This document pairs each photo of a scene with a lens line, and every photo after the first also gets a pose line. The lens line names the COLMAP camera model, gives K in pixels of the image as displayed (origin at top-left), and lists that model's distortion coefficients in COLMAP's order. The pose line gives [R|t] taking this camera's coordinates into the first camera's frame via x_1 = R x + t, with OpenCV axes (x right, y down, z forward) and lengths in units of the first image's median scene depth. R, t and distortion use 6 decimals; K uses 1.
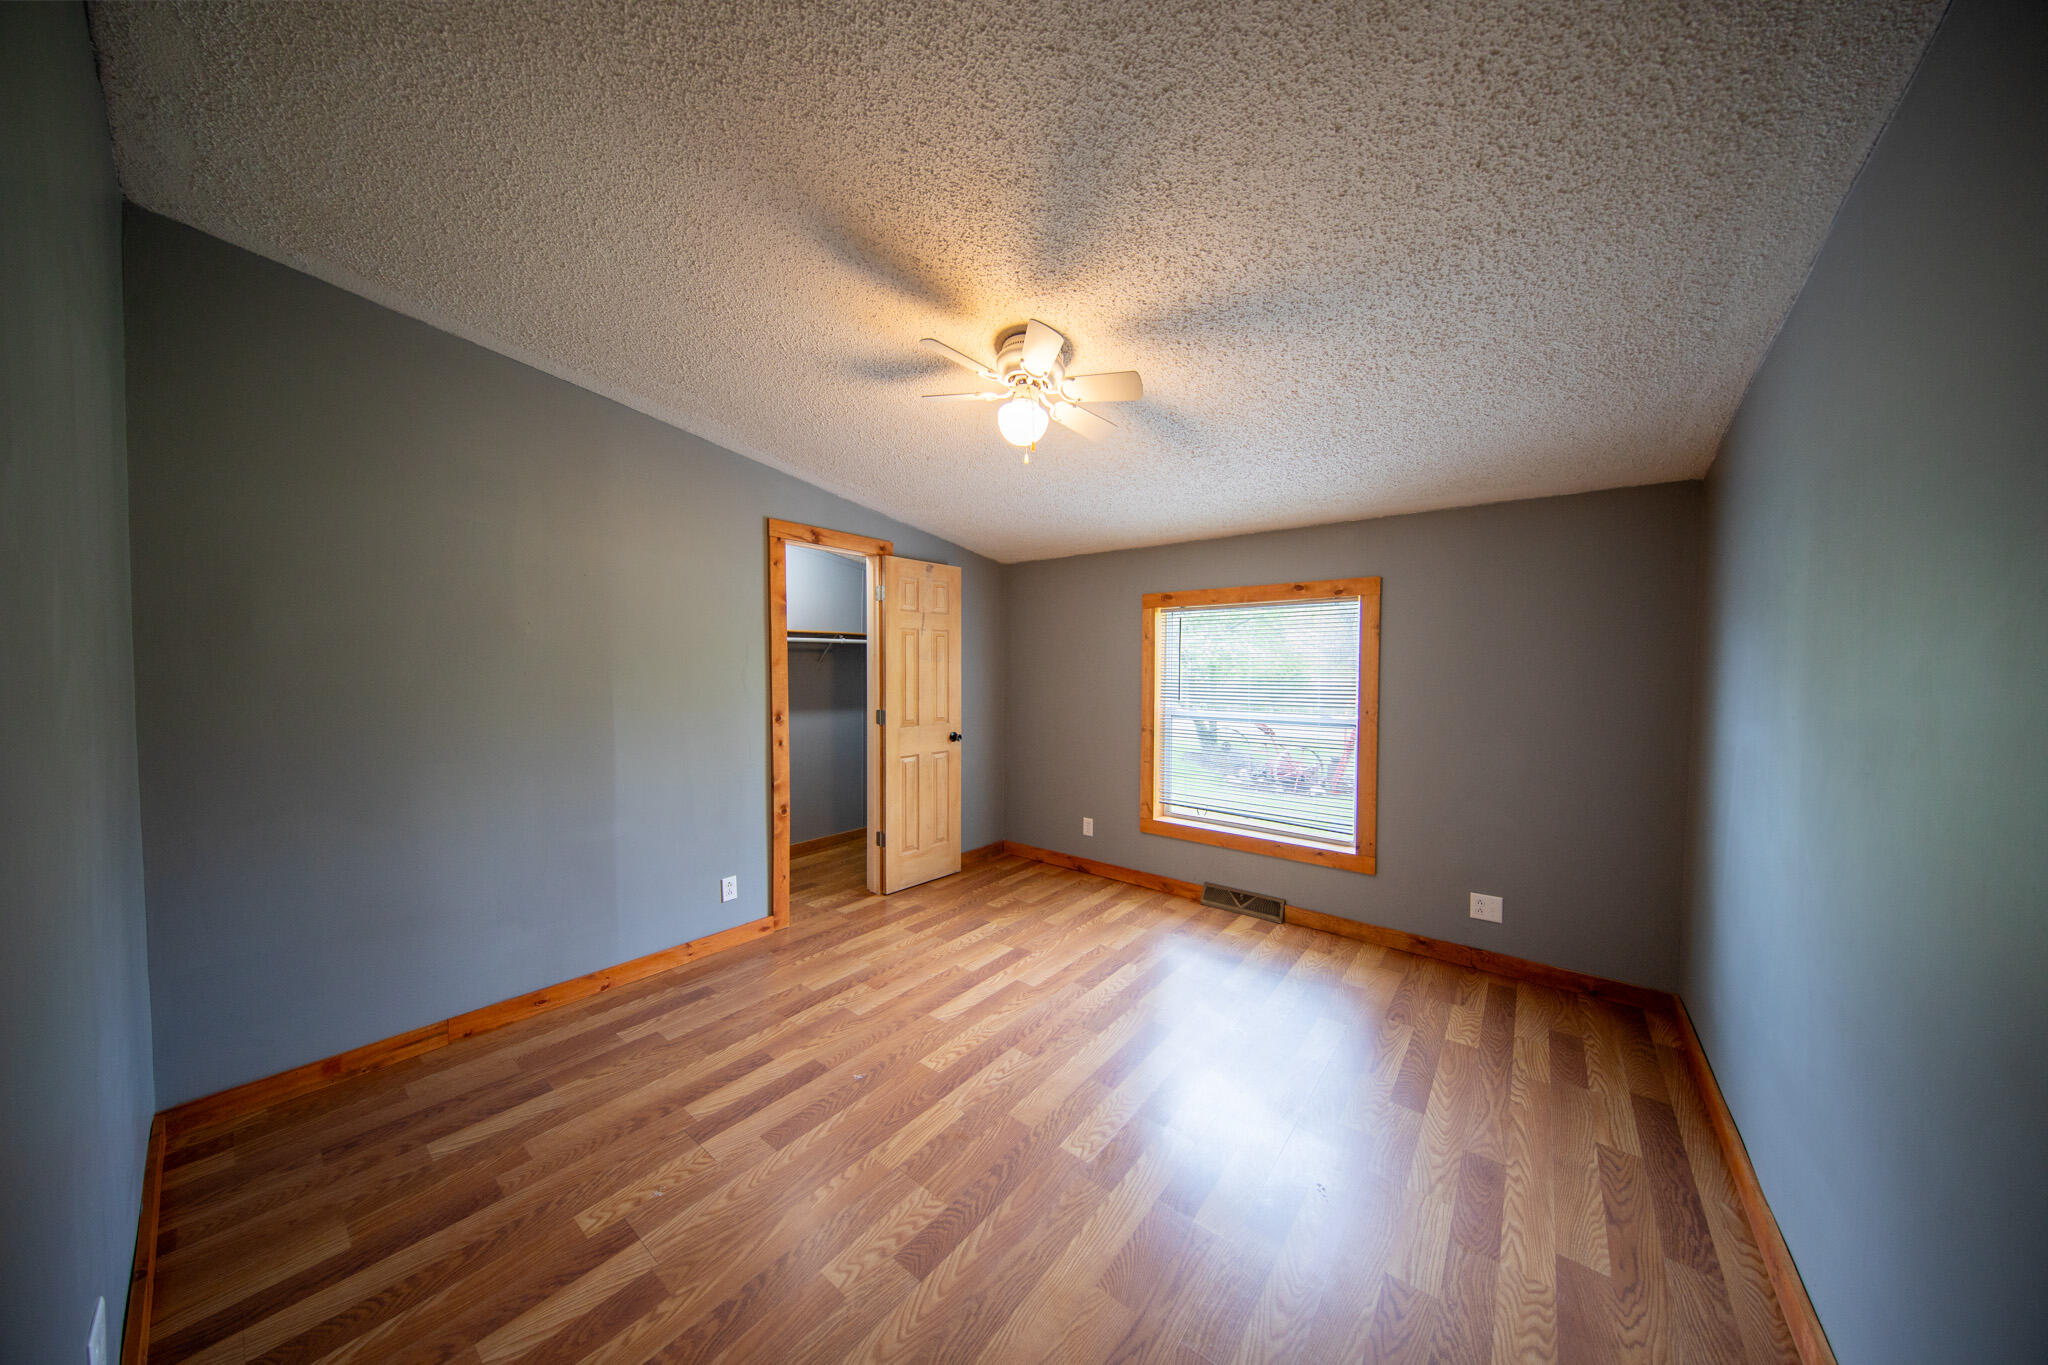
lens RADIAL K [[642.7, 0, 1024.3], [0, 642.7, 685.3], [0, 0, 1]] dist [0.006166, -0.004418]
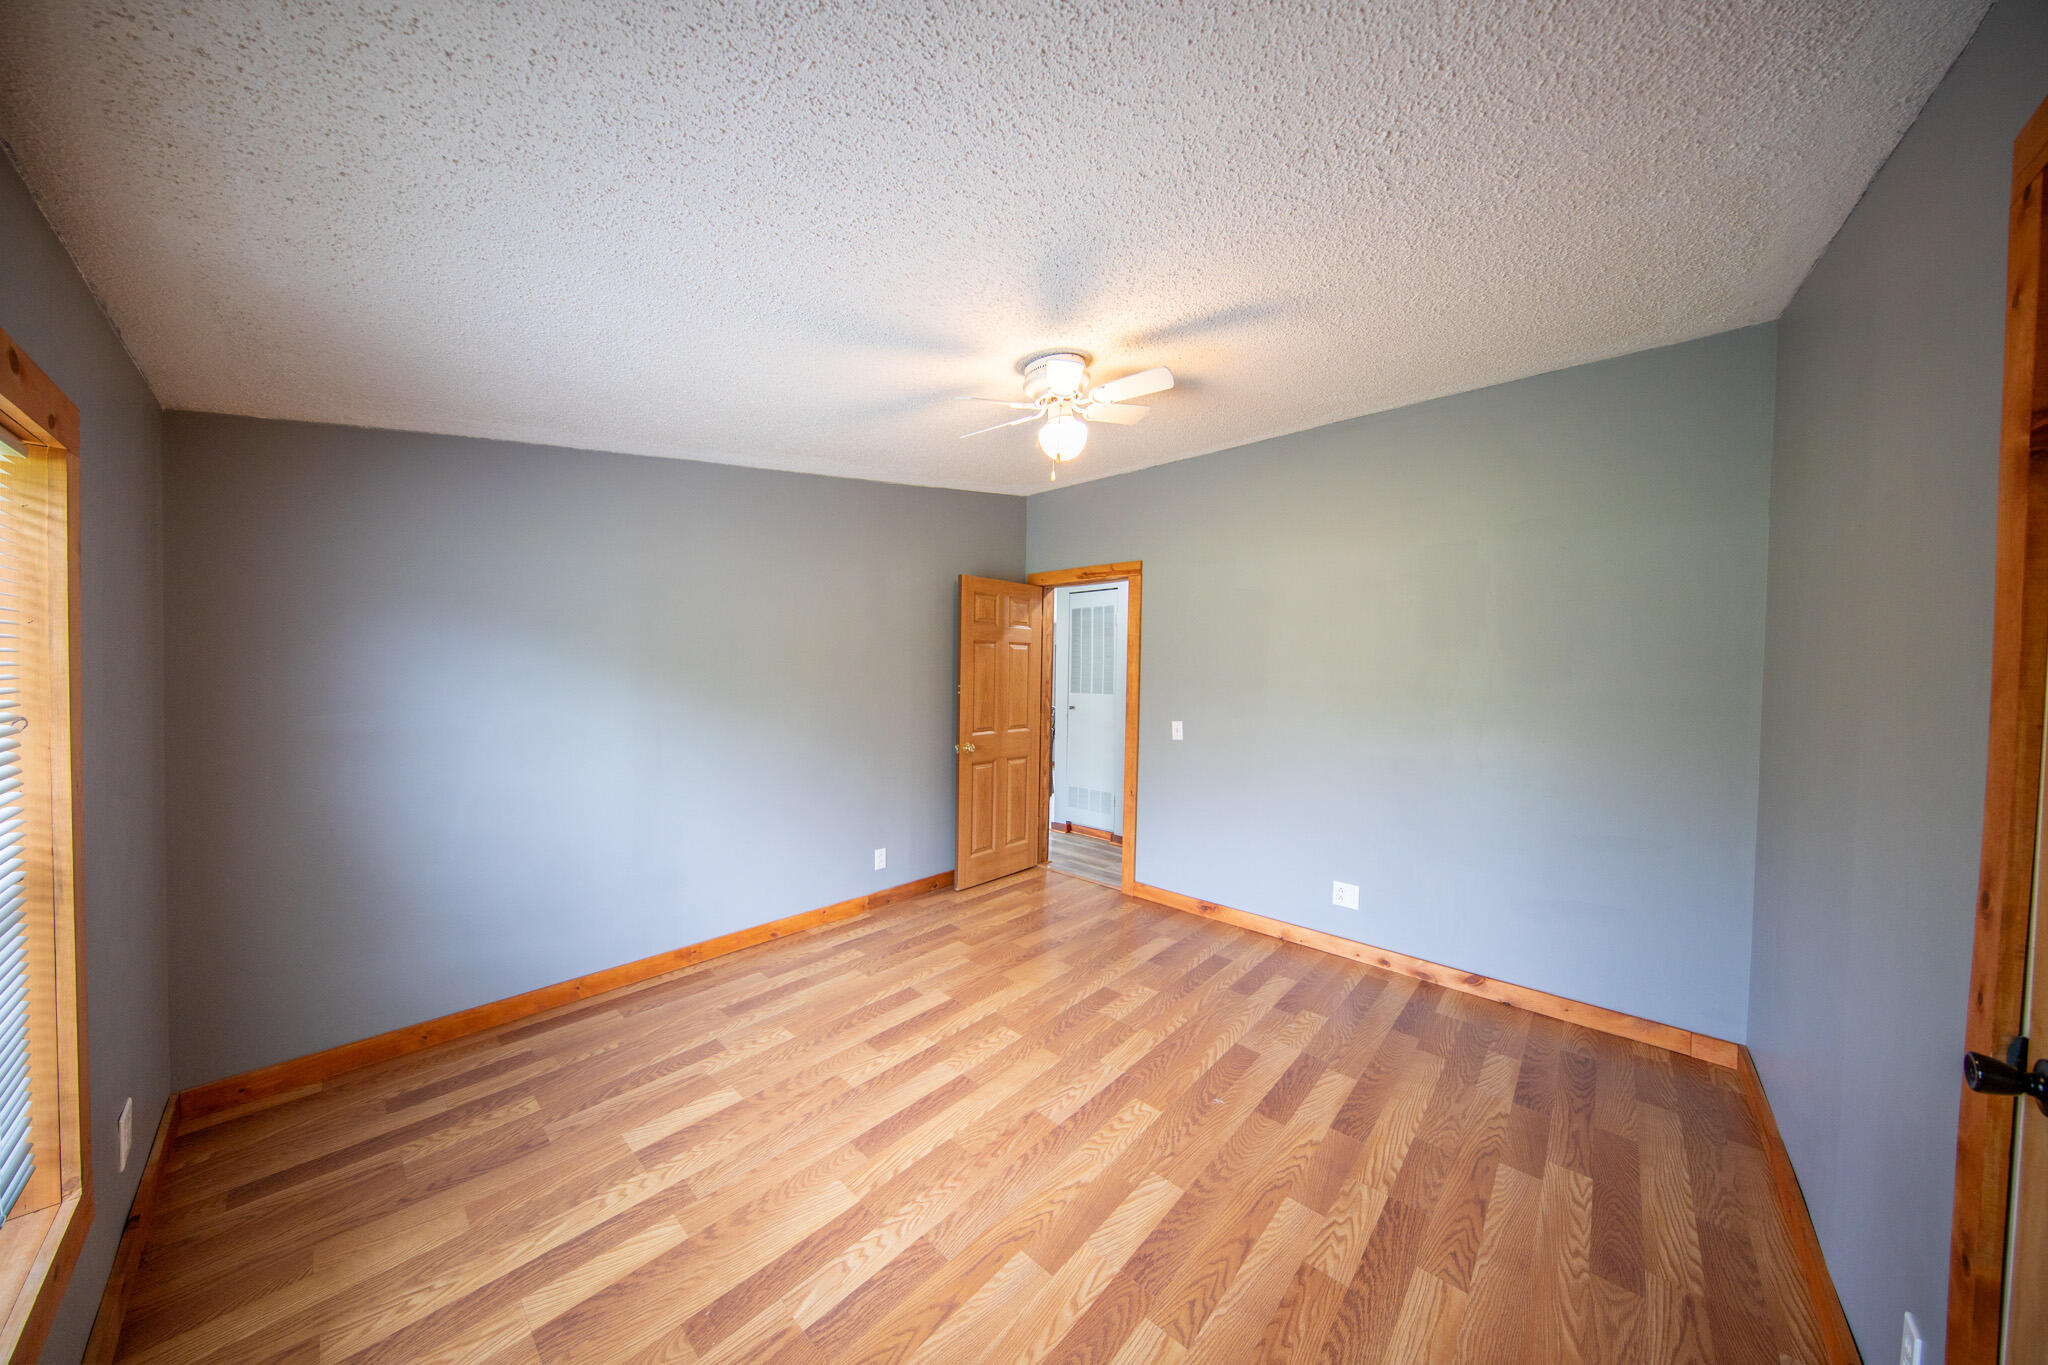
lens RADIAL K [[642.7, 0, 1024.3], [0, 642.7, 685.3], [0, 0, 1]] dist [0.006166, -0.004418]
pose [[-0.997620, -0.023478, 0.064838, -0.014287], [-0.019992, 0.998346, 0.053896, -0.061670], [-0.065996, 0.052471, -0.996439, 1.872477]]
